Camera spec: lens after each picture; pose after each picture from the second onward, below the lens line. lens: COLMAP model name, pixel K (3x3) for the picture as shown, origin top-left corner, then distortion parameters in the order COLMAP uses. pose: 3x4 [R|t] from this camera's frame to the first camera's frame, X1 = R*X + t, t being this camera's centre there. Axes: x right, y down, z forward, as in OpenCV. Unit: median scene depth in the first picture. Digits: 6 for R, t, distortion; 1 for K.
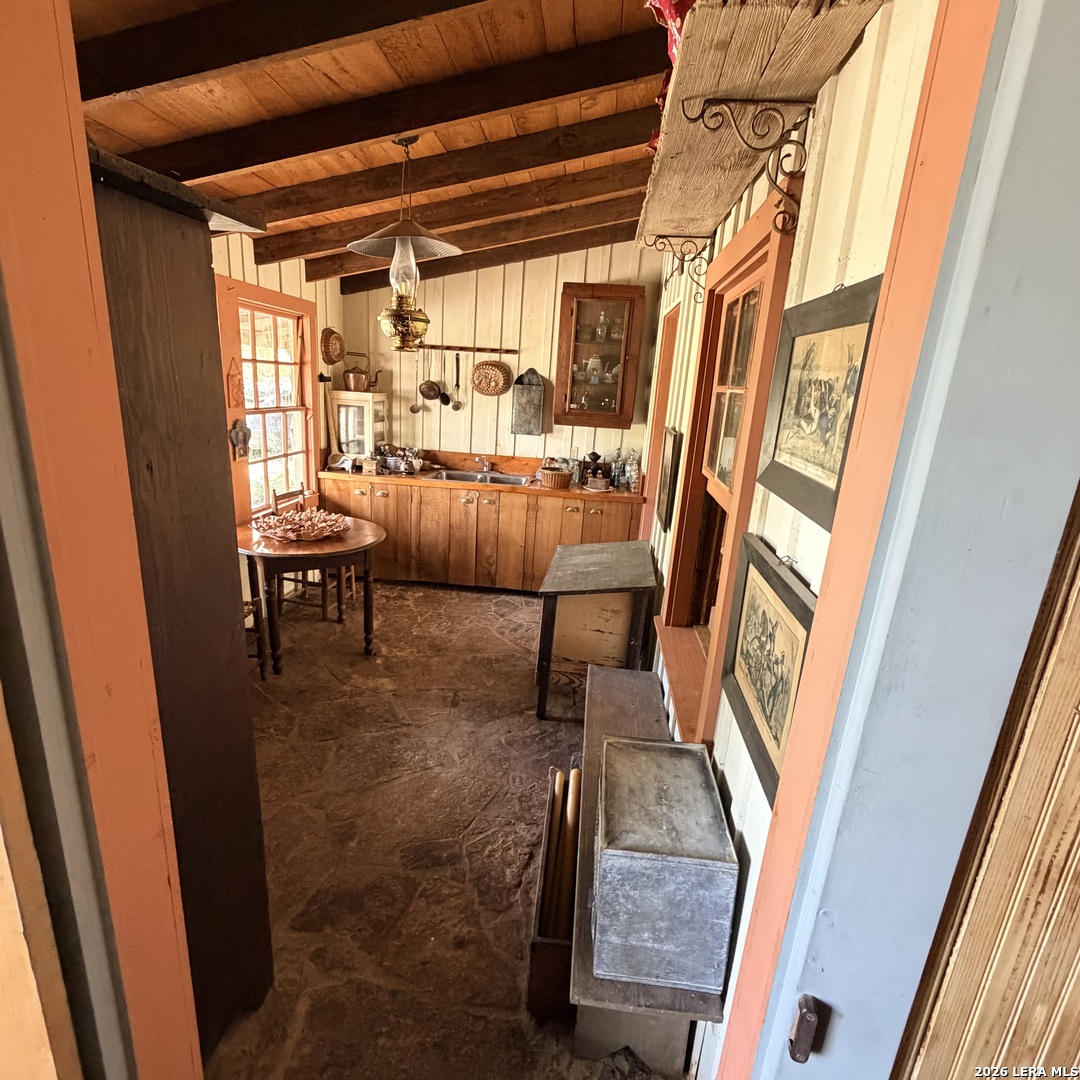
lens RADIAL K [[577.8, 0, 539.5], [0, 577.8, 540.4], [0, 0, 1]] dist [0.003530, -0.001195]
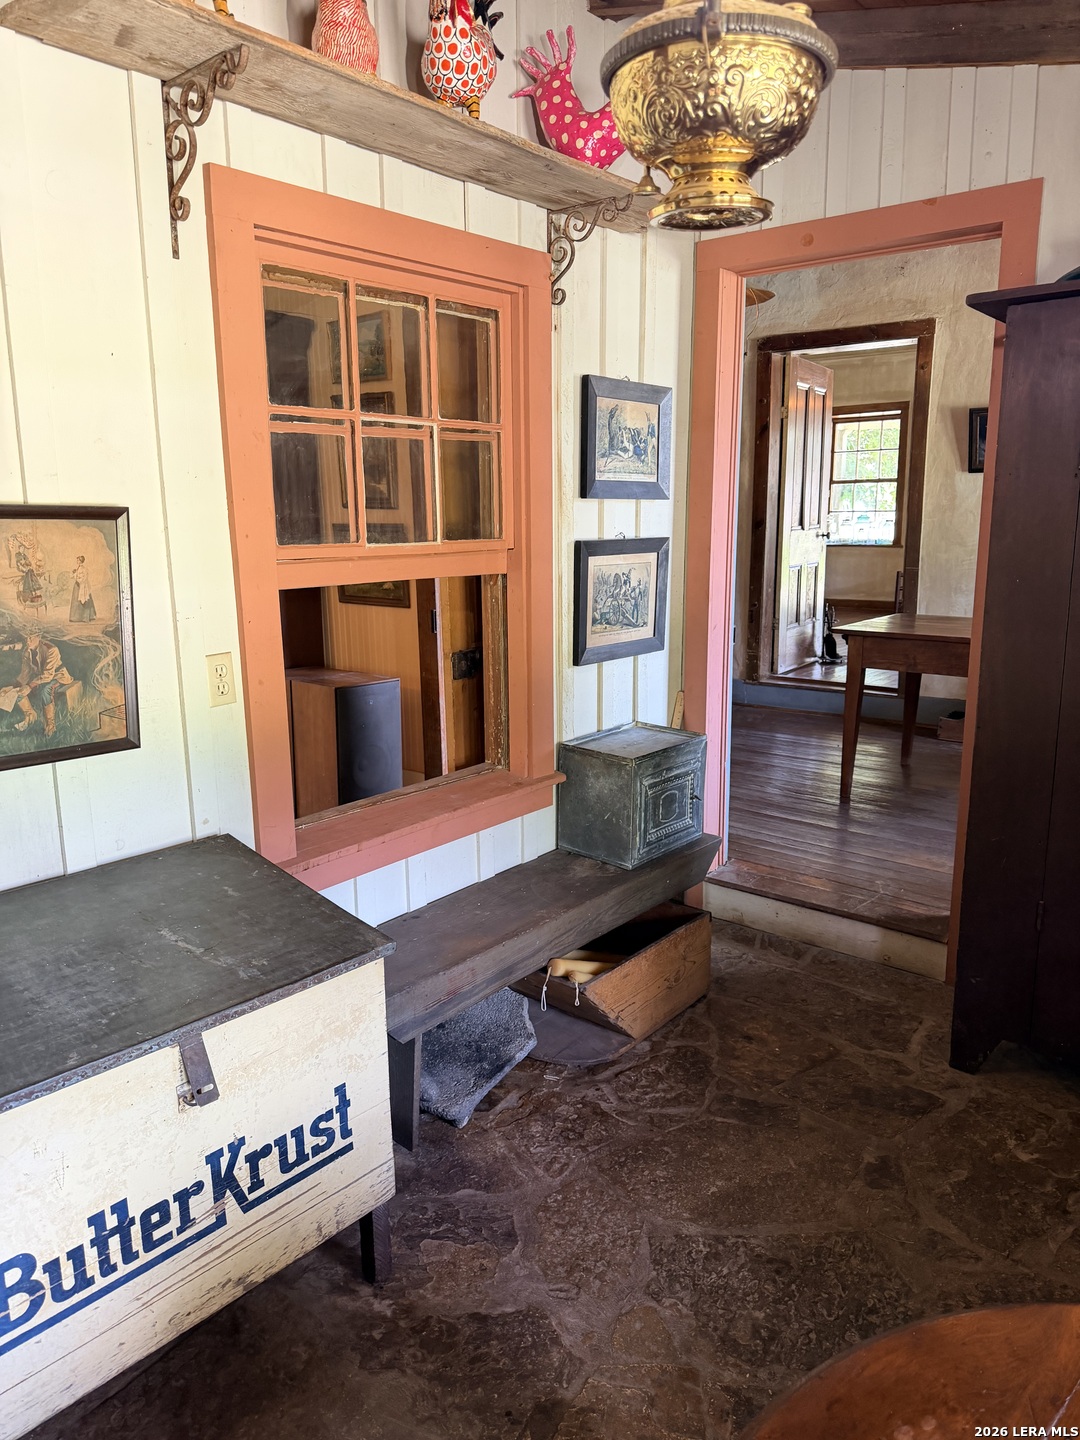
lens RADIAL K [[986.0, 0, 539.4], [0, 986.0, 720.0], [0, 0, 1]] dist [0.018334, -0.024931]
pose [[-0.824011, -0.172596, 0.539645, -0.255029], [0.111020, 0.884819, 0.452515, -0.204100], [-0.555591, 0.432789, -0.709939, 0.850834]]
